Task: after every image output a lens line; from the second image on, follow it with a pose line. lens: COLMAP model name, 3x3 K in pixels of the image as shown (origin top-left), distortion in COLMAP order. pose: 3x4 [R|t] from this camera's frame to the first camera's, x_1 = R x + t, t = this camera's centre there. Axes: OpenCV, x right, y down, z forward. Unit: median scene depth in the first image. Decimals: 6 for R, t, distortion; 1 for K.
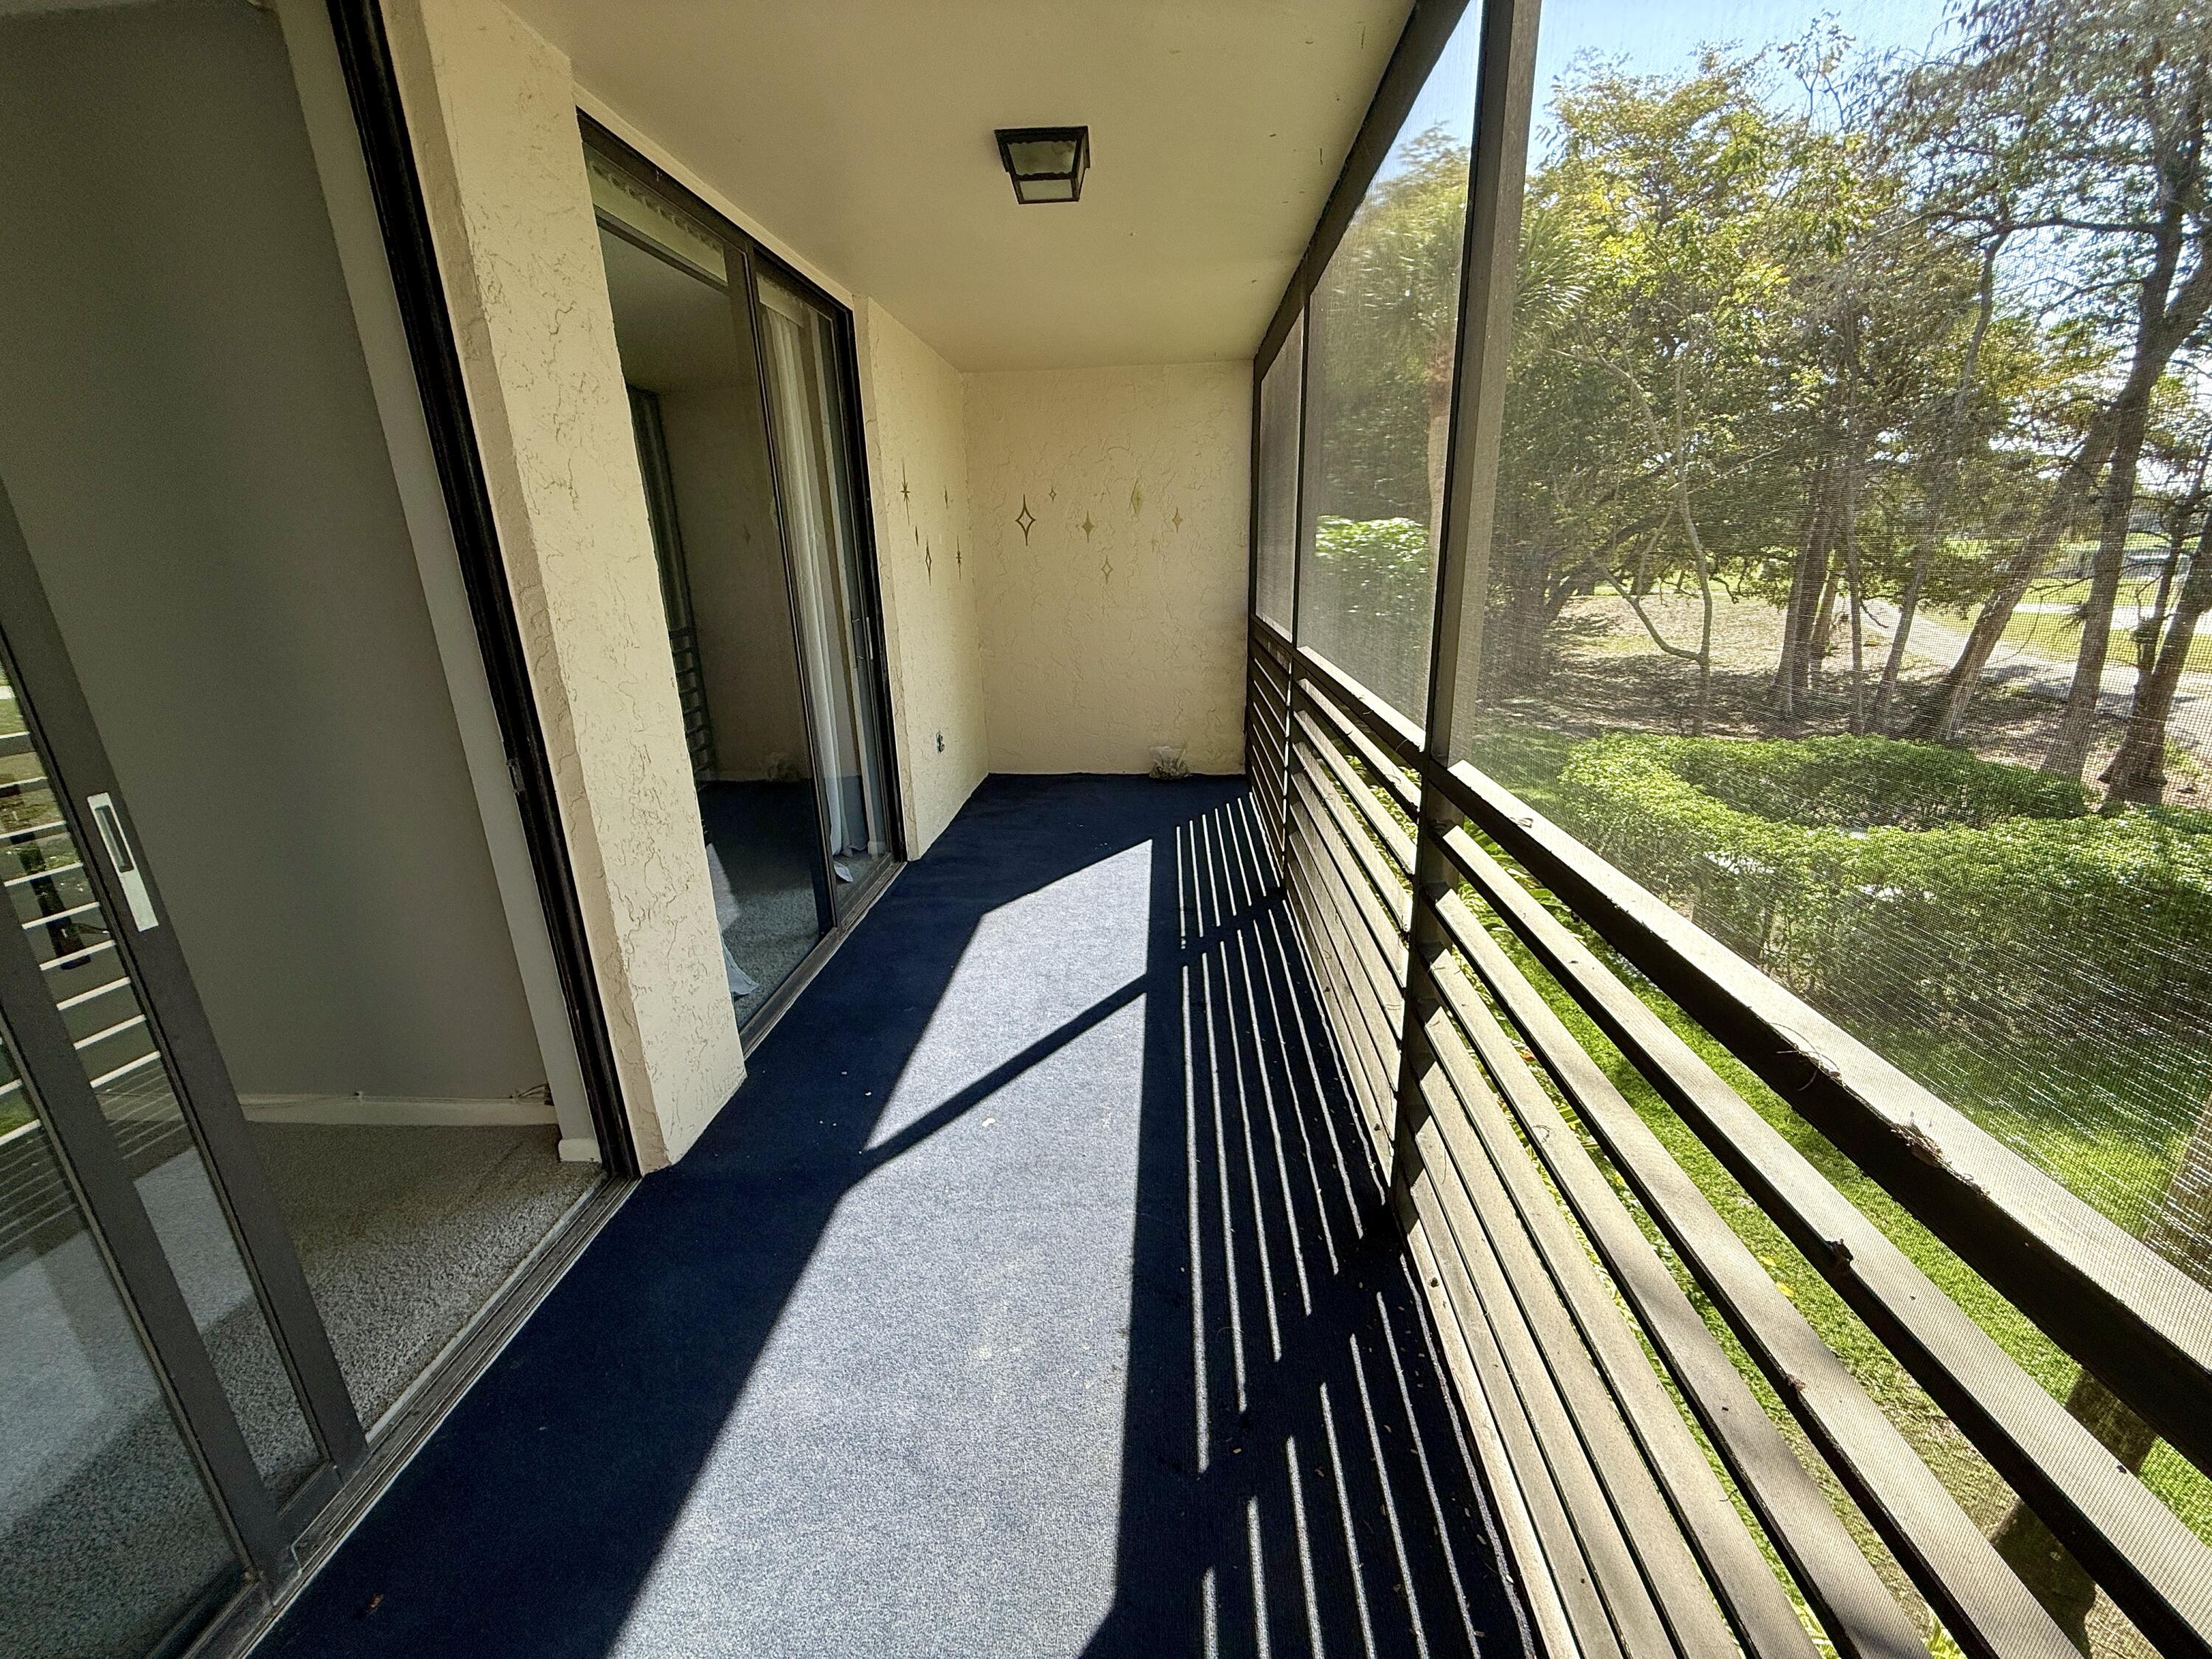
lens RADIAL K [[878.9, 0, 1099.8], [0, 878.9, 830.6], [0, 0, 1]] dist [-0.000620, 0.000304]
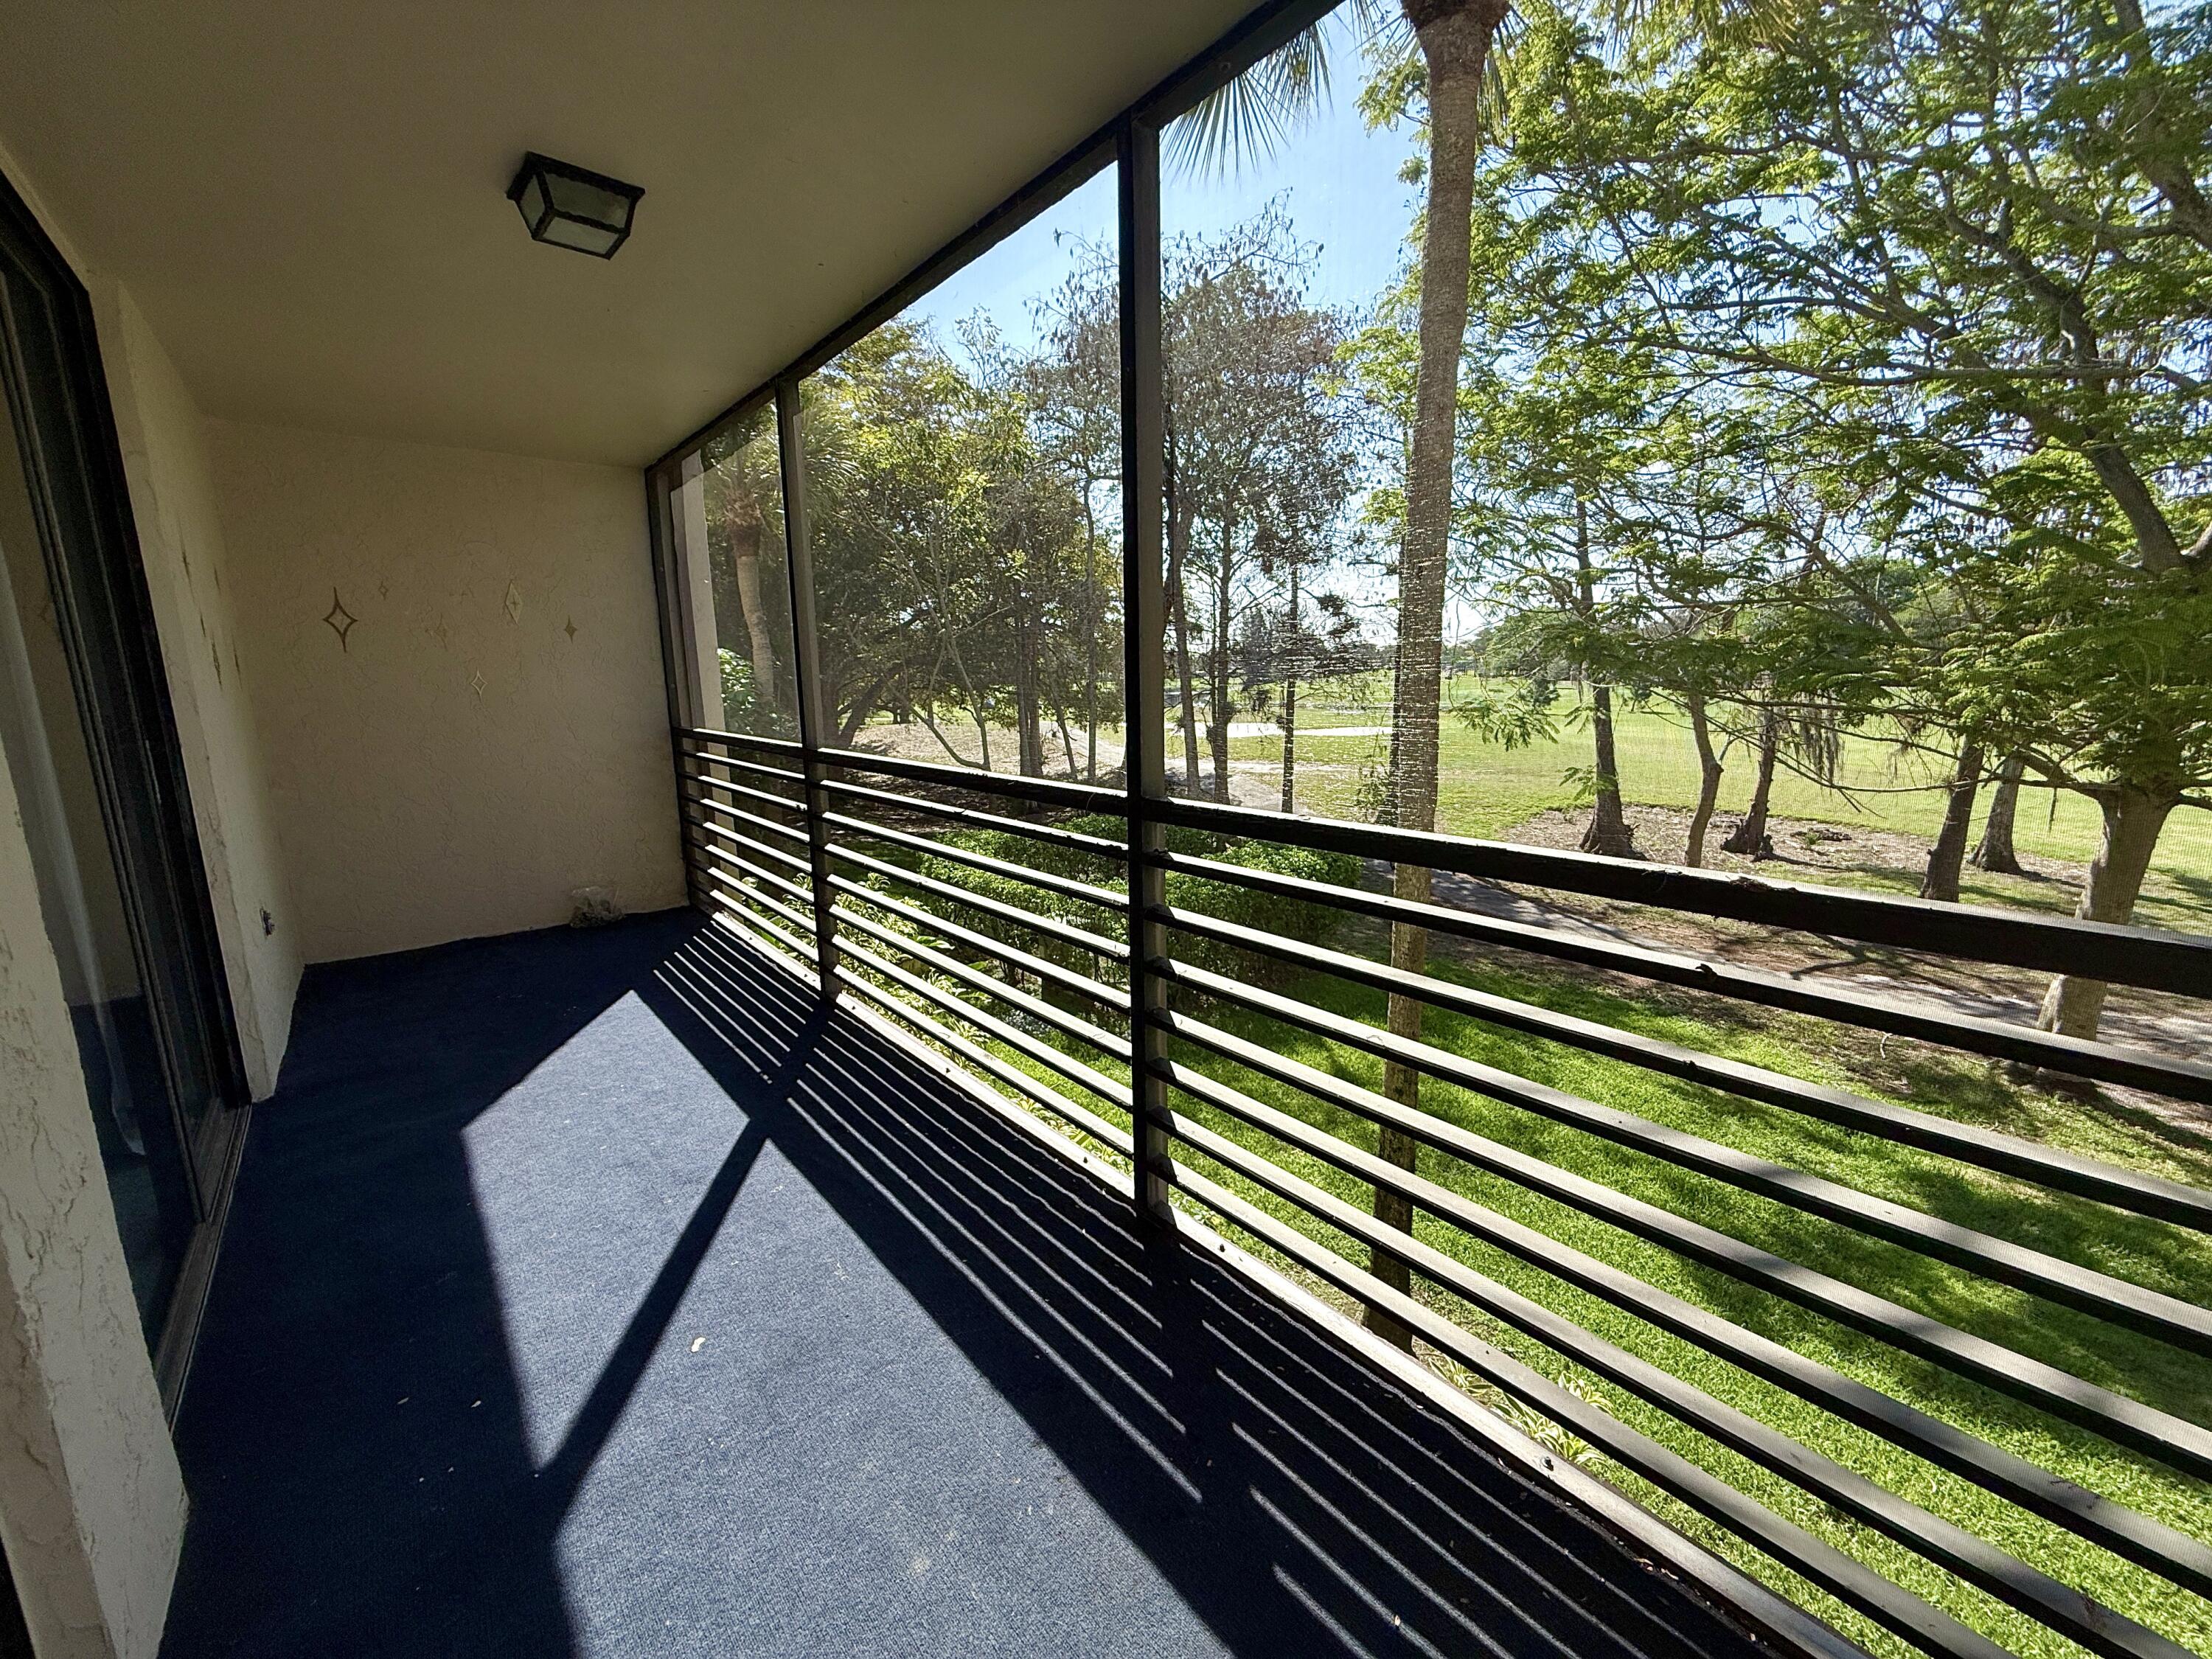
lens RADIAL K [[878.9, 0, 1099.8], [0, 878.9, 830.6], [0, 0, 1]] dist [-0.000620, 0.000304]
pose [[0.721116, -0.107449, 0.684432, -0.222652], [0.207028, 0.976182, -0.064873, 0.010811], [-0.661159, 0.188478, 0.726185, 0.081329]]
